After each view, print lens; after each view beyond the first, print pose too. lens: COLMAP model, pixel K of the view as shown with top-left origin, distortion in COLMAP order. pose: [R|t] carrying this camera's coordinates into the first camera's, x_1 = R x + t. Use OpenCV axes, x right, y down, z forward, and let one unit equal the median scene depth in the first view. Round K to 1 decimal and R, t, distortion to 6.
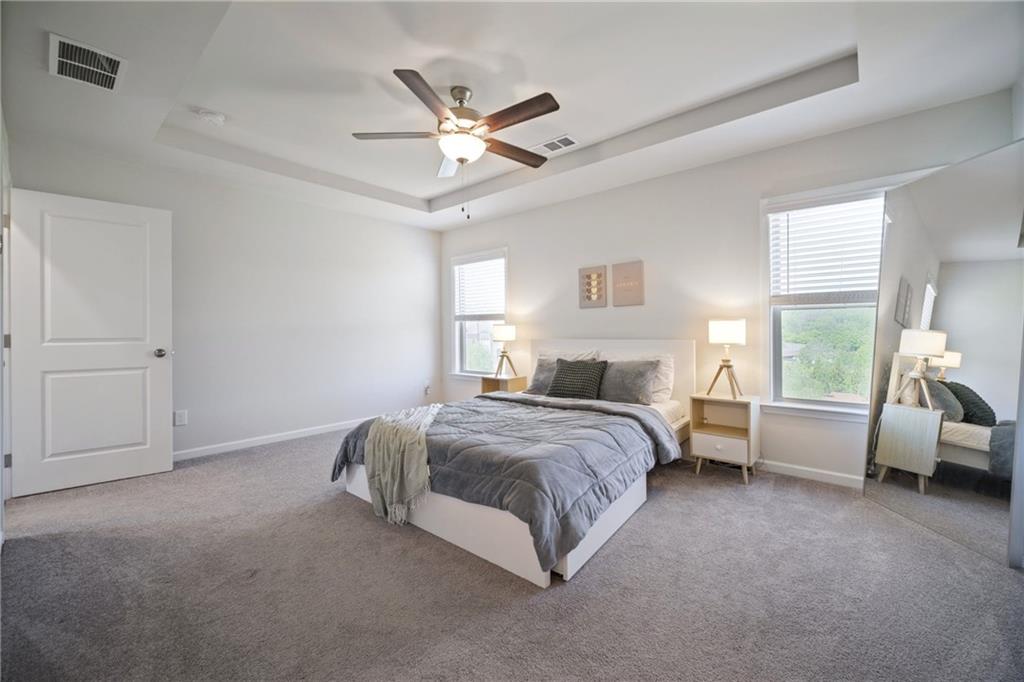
lens RADIAL K [[503.5, 0, 512.5], [0, 503.5, 360.7], [0, 0, 1]] dist [0.001425, -0.000148]
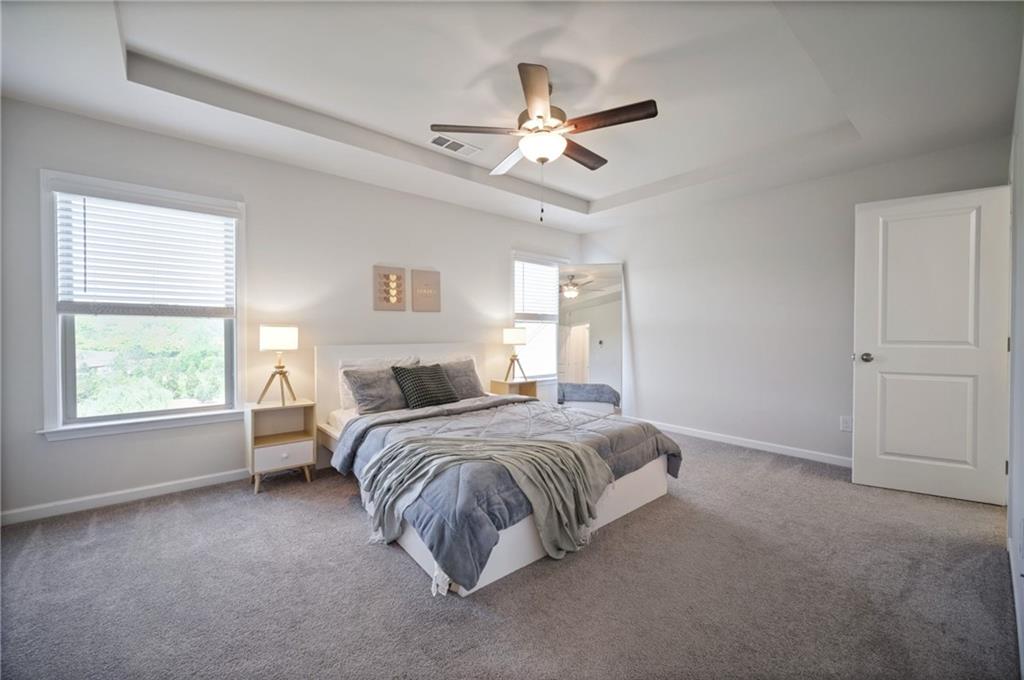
lens RADIAL K [[488.6, 0, 512.0], [0, 488.6, 340.0], [0, 0, 1]] dist [-0.001784, -0.000289]
pose [[-0.029029, -0.003427, 0.999573, -0.744647], [0.059092, 0.998239, 0.005139, -0.042473], [-0.997830, 0.059216, -0.028775, 0.803745]]
